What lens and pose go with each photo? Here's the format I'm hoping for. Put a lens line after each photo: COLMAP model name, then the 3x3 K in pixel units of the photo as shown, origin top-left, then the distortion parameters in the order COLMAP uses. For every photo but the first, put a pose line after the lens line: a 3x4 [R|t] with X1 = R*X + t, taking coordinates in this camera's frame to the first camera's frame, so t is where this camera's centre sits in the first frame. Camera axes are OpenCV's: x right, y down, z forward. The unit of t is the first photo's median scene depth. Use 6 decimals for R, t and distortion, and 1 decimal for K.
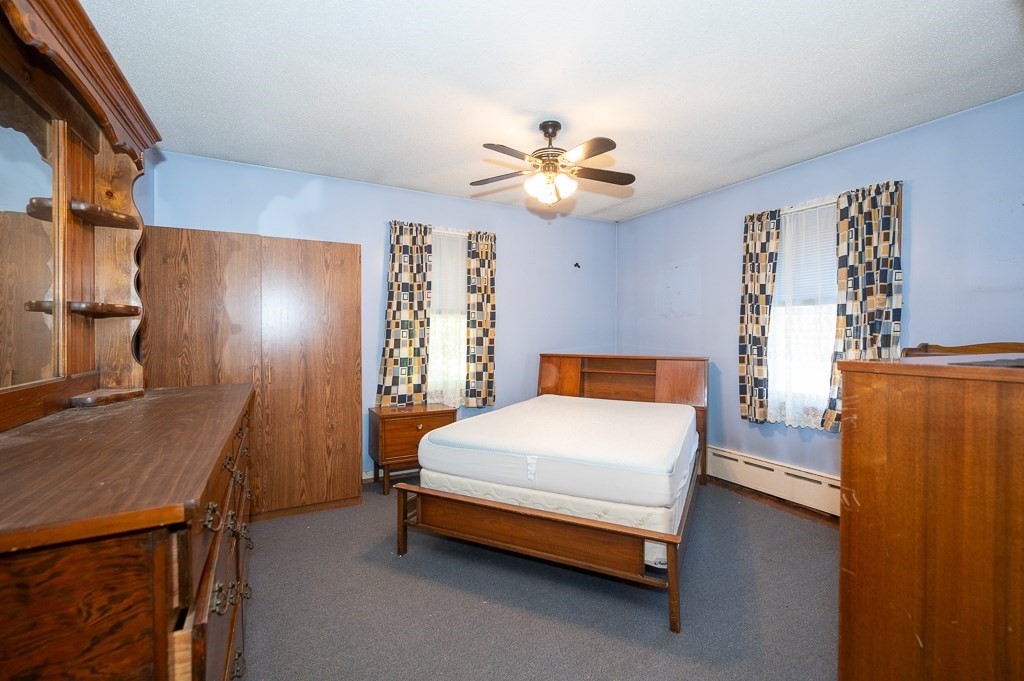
lens RADIAL K [[444.7, 0, 510.9], [0, 444.7, 337.5], [0, 0, 1]] dist [0.001459, -0.000661]
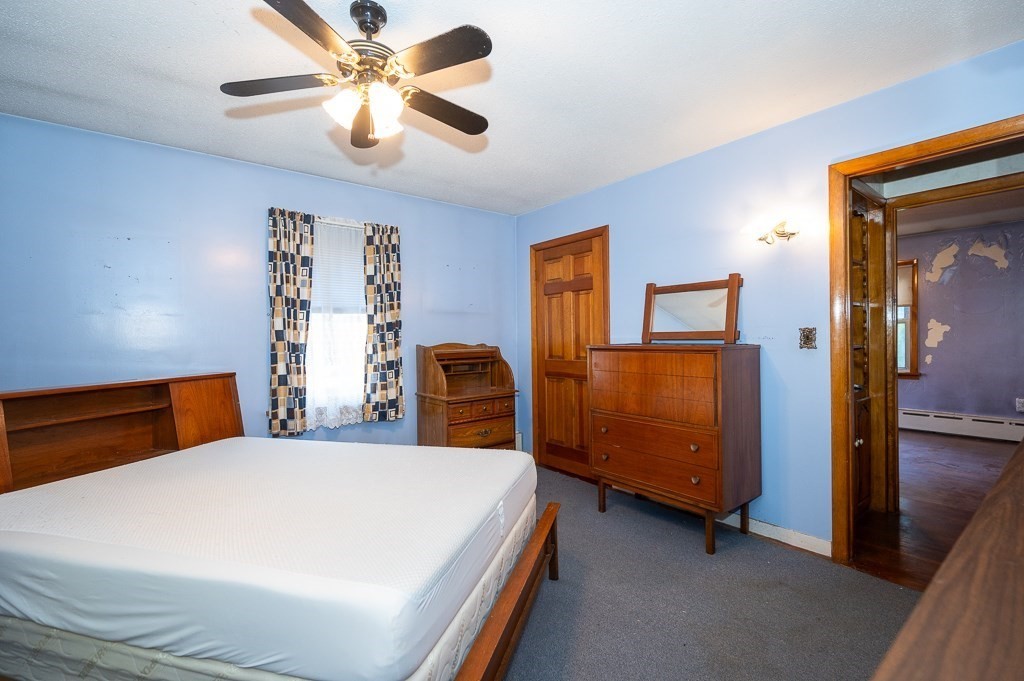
lens RADIAL K [[444.7, 0, 509.6], [0, 444.7, 339.9], [0, 0, 1]] dist [0.001459, -0.000661]
pose [[-0.175972, -0.012412, 0.984317, -0.462747], [0.018190, 0.999709, 0.015858, -0.016797], [-0.984227, 0.020695, -0.175695, 0.754060]]
